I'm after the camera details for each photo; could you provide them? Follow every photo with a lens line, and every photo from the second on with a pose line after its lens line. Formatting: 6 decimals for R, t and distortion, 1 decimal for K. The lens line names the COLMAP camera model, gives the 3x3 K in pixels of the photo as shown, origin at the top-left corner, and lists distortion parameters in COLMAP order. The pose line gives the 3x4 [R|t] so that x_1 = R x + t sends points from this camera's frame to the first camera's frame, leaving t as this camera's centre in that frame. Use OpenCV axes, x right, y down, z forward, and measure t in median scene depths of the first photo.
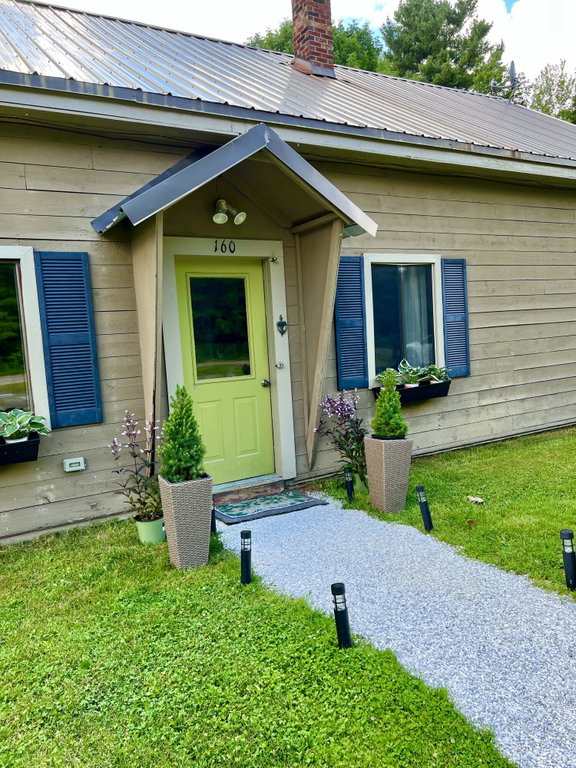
lens RADIAL K [[580.4, 0, 272.9], [0, 580.4, 373.8], [0, 0, 1]] dist [0.028919, -0.034753]
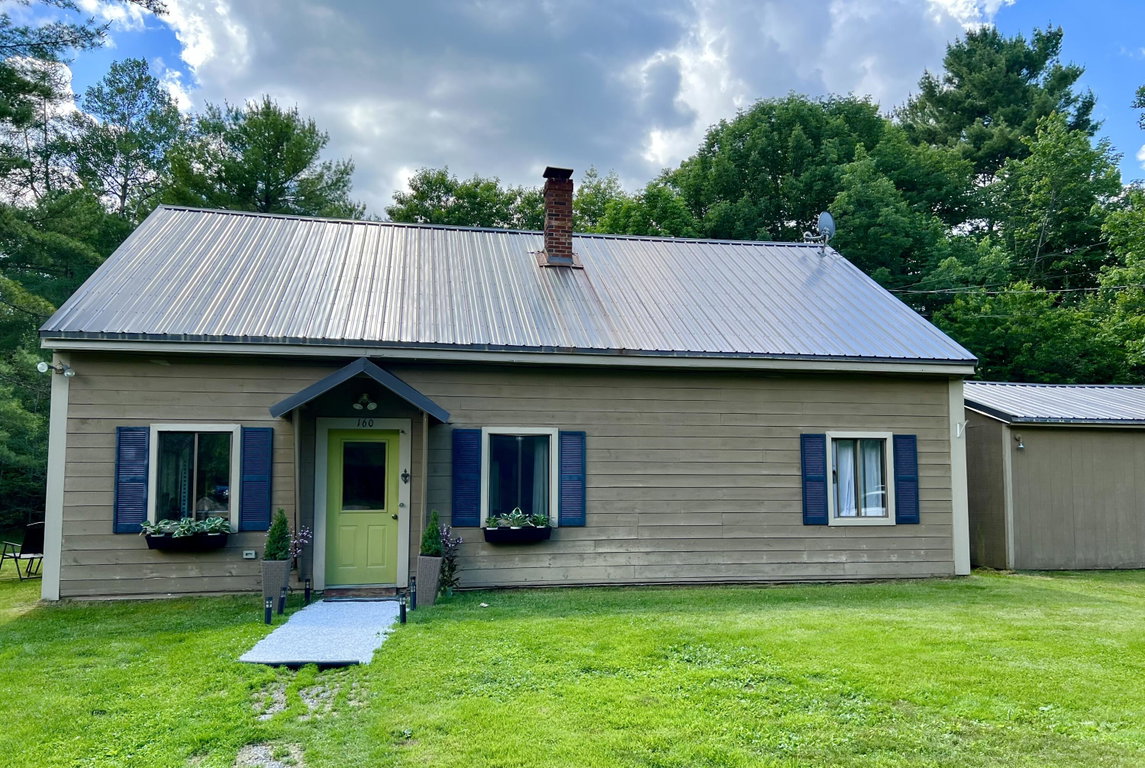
lens RADIAL K [[862.6, 0, 578.9], [0, 862.6, 387.4], [0, 0, 1]] dist [0.026553, -0.005502]
pose [[0.949256, 0.025071, -0.313504, 0.931353], [-0.077845, 0.984530, -0.156973, 0.001803], [0.304718, 0.173412, 0.936523, -0.784228]]
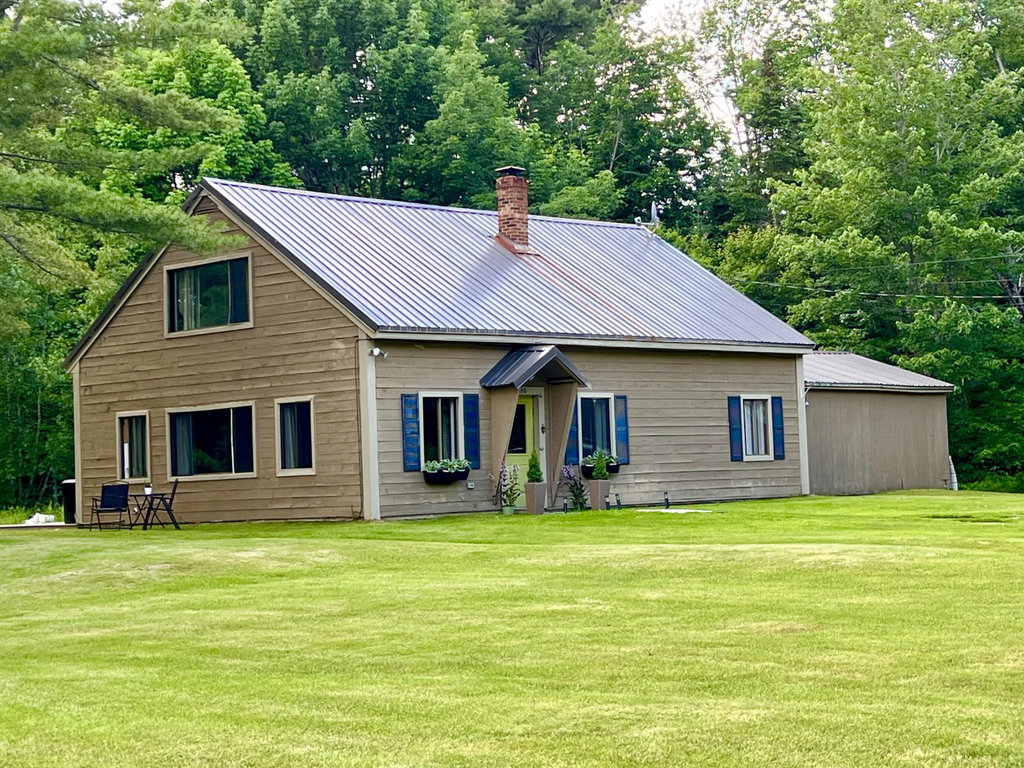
lens RADIAL K [[1962.3, 0, 511.7], [0, 1962.3, 384.2], [0, 0, 1]] dist [0.003902, 0.000000]
pose [[0.955029, 0.039363, 0.293889, -1.754197], [-0.000336, 0.991292, -0.131681, 0.550850], [-0.296514, 0.125661, 0.946725, -4.534785]]
